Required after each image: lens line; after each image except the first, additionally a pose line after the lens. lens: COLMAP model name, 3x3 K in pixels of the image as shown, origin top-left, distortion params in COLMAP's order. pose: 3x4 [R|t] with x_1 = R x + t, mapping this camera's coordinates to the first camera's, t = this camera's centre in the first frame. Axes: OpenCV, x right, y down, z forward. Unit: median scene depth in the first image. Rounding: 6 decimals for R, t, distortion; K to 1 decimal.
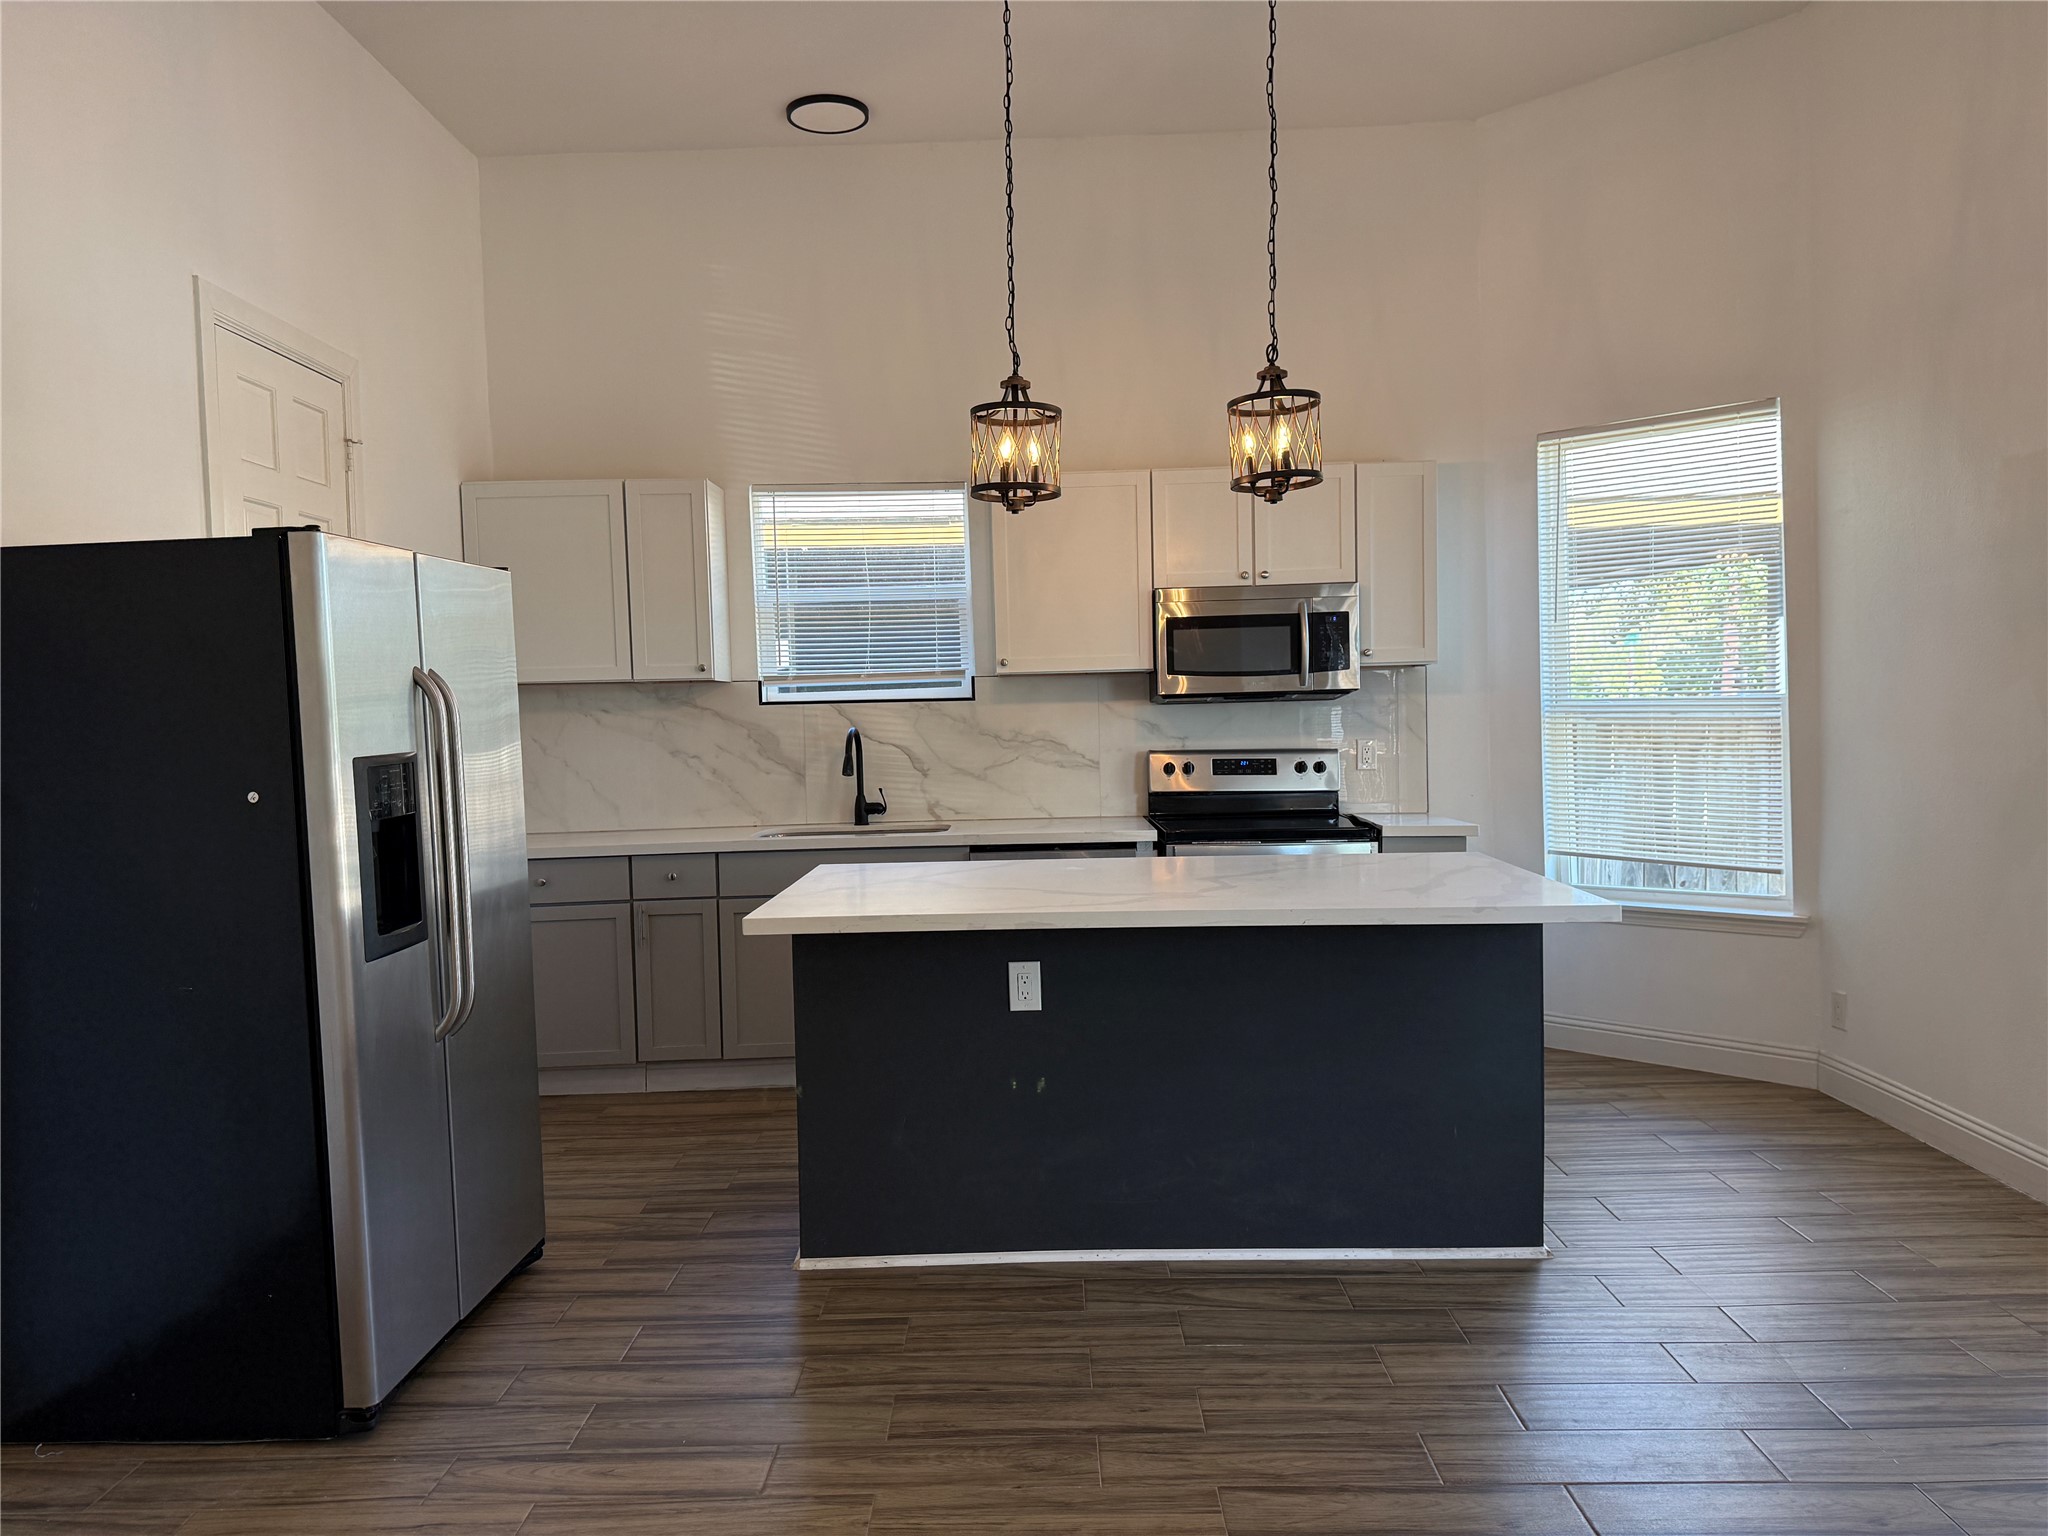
lens RADIAL K [[1429.0, 0, 1022.8], [0, 1429.0, 773.7], [0, 0, 1]] dist [0.154120, -0.269444]
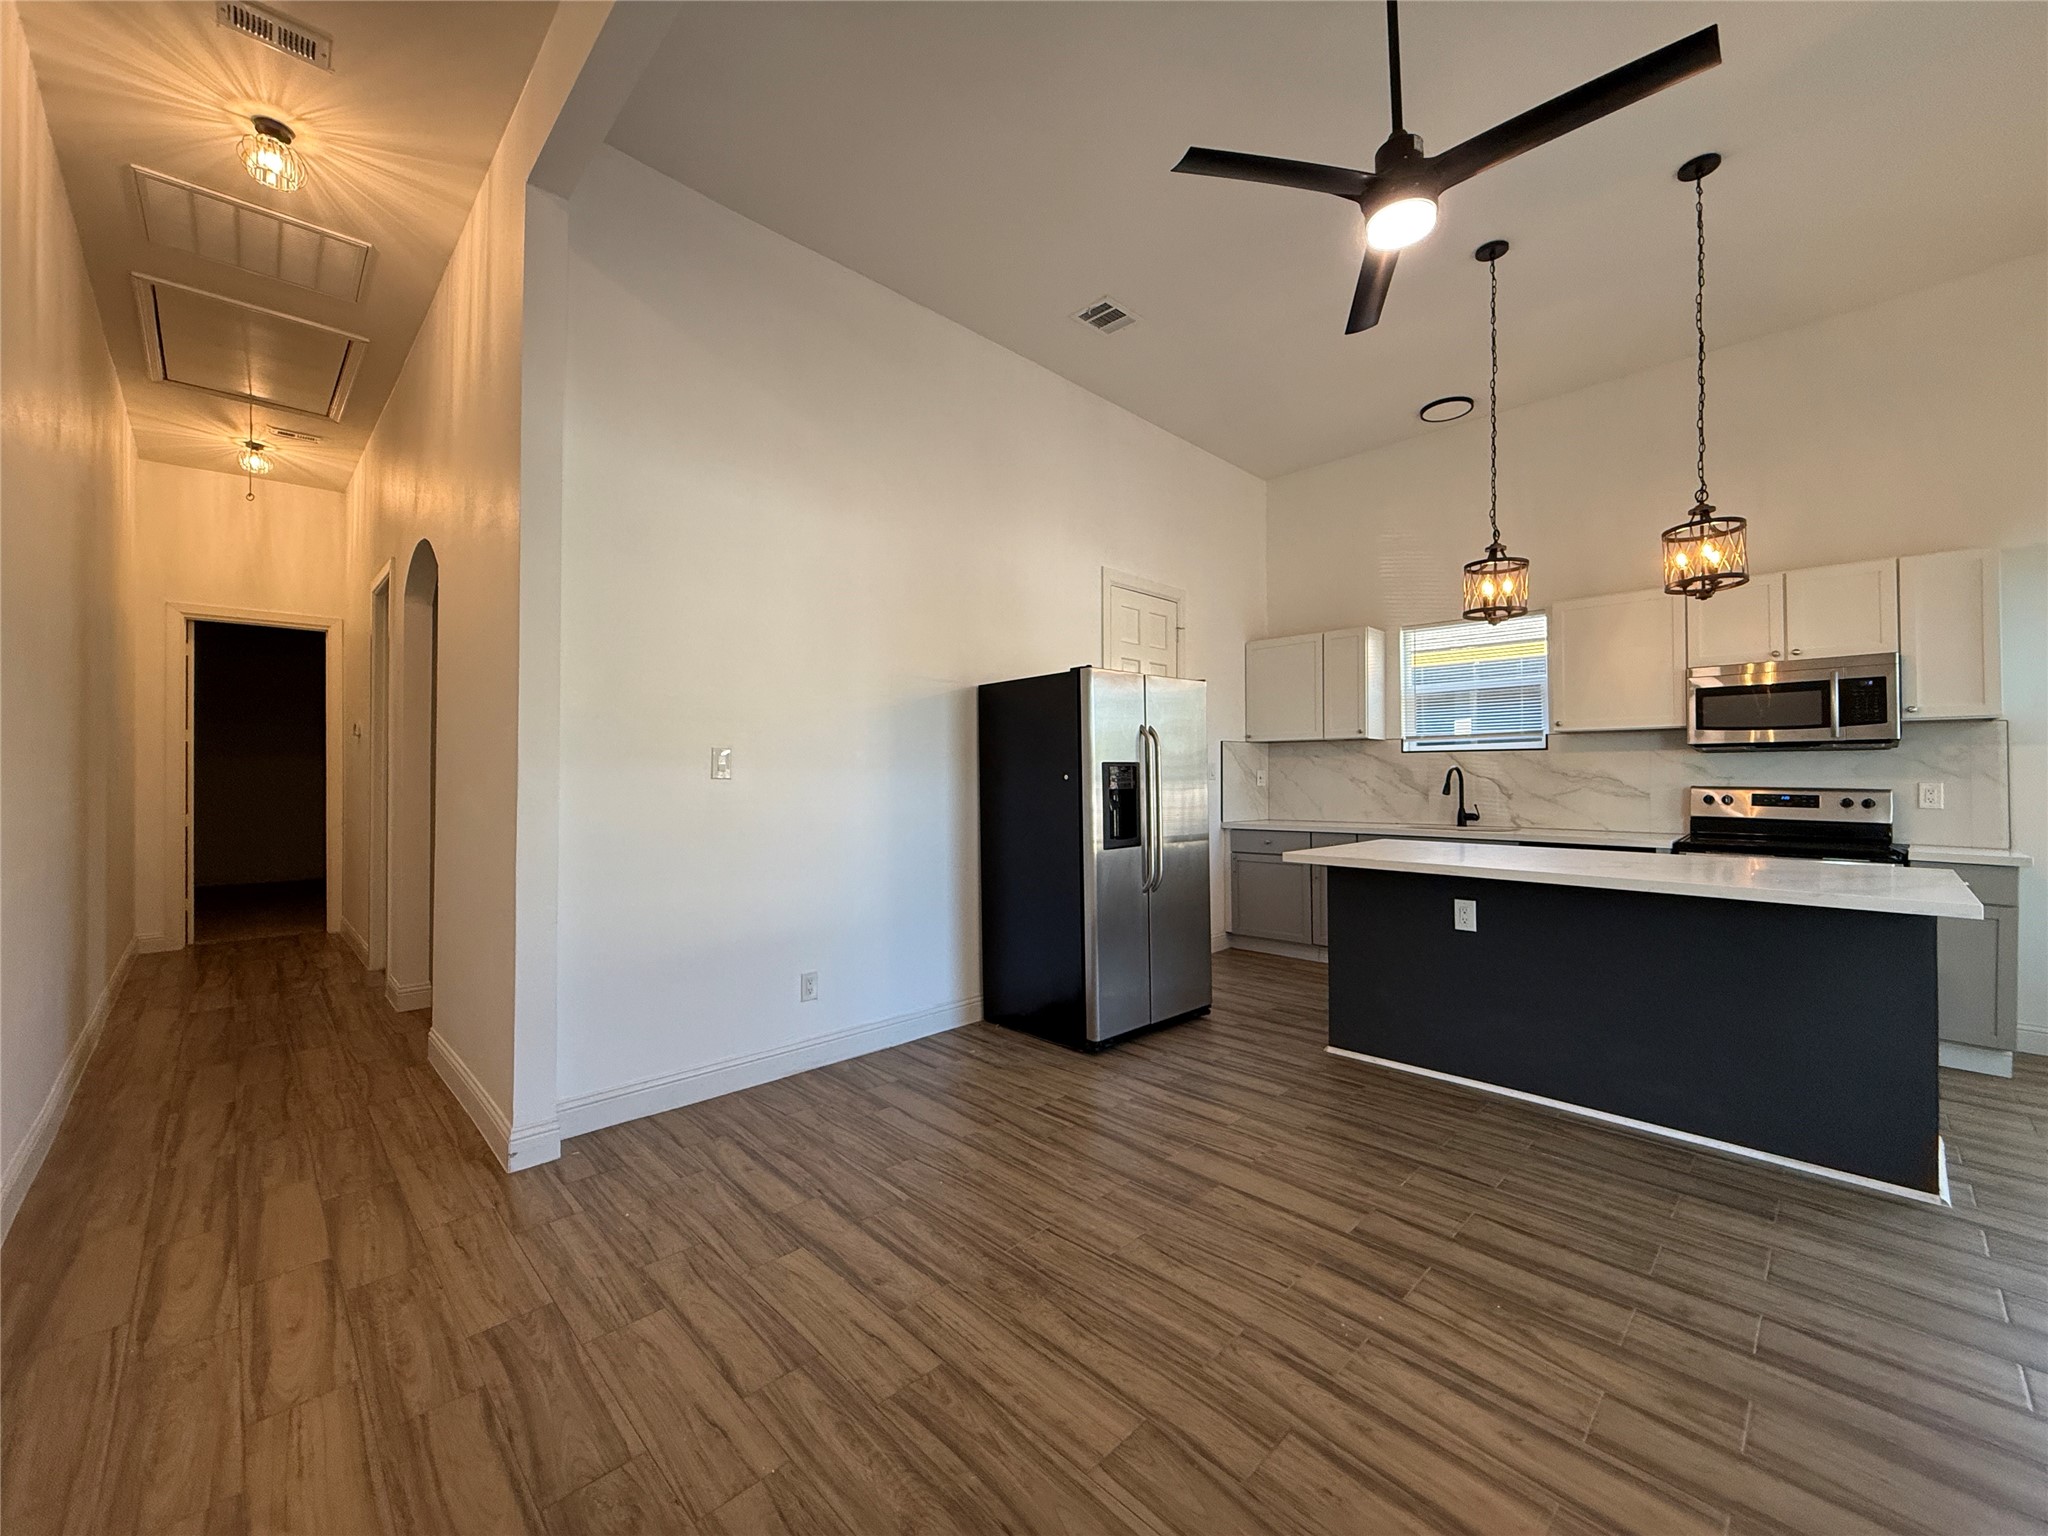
lens RADIAL K [[813.2, 0, 1024.0], [0, 813.2, 768.0], [0, 0, 1]] dist [0.007640, 0.000076]
pose [[0.709919, 0.014943, -0.704124, 0.197489], [-0.050163, 0.998308, -0.029390, 0.023184], [0.702494, 0.056186, 0.709468, -0.010411]]
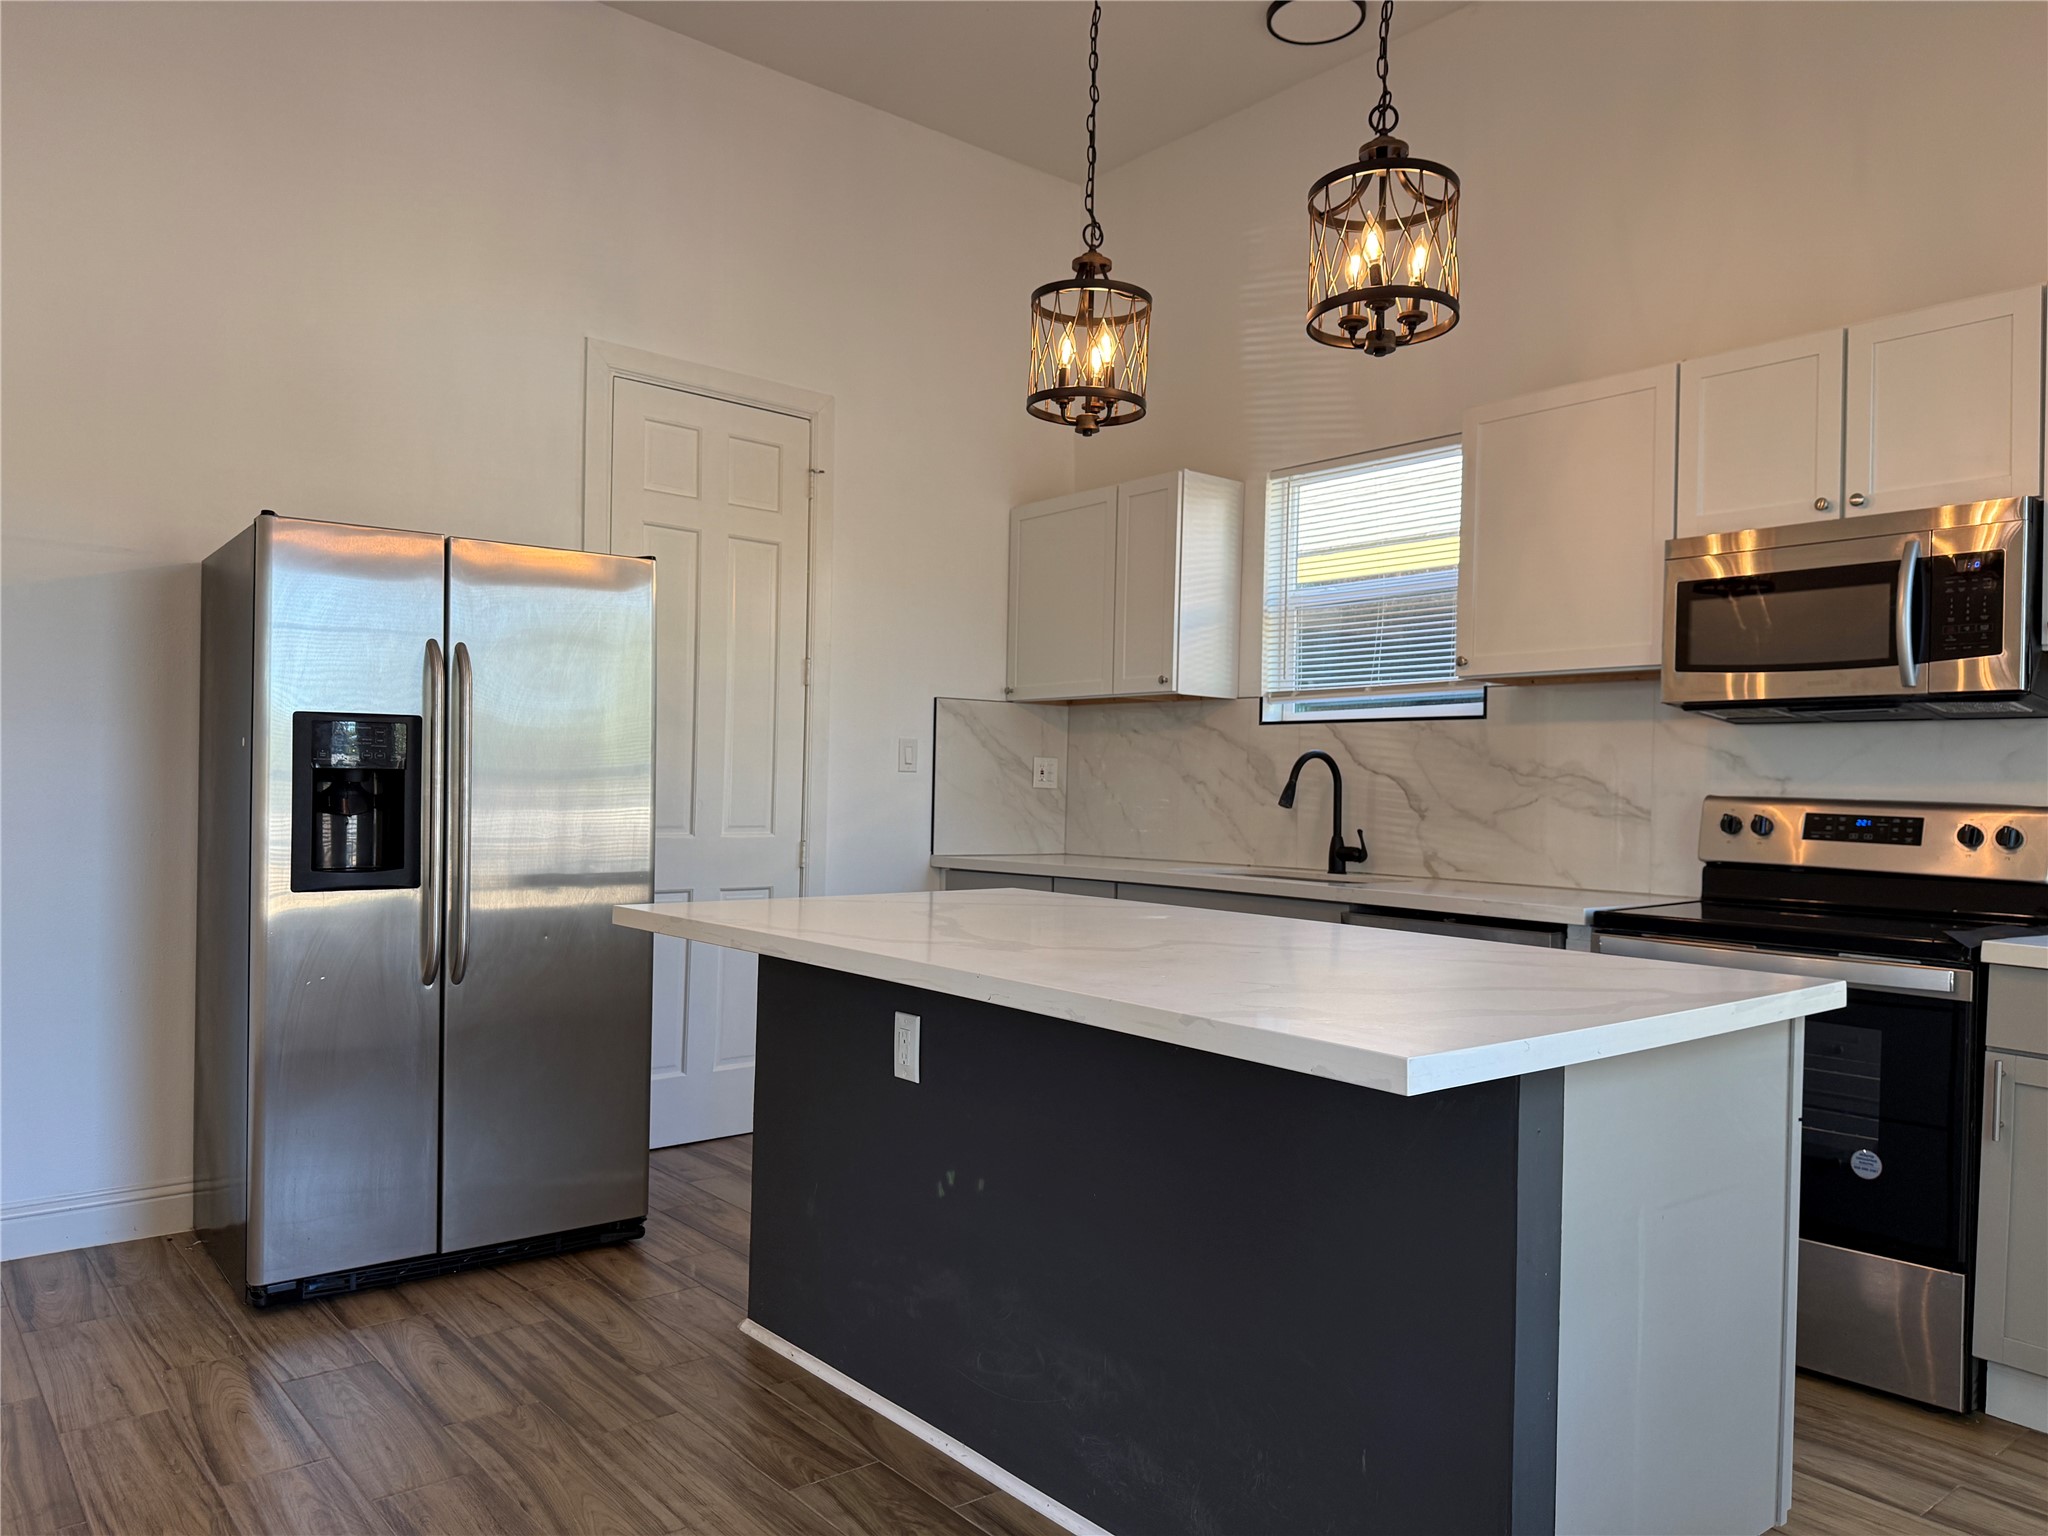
lens RADIAL K [[1437.3, 0, 1025.4], [0, 1437.3, 781.8], [0, 0, 1]] dist [0.106622, -0.145315]
pose [[0.649151, 0.034006, -0.759899, 0.411214], [-0.072044, 0.997258, -0.016916, 0.011586], [0.757240, 0.065727, 0.649821, 0.363855]]
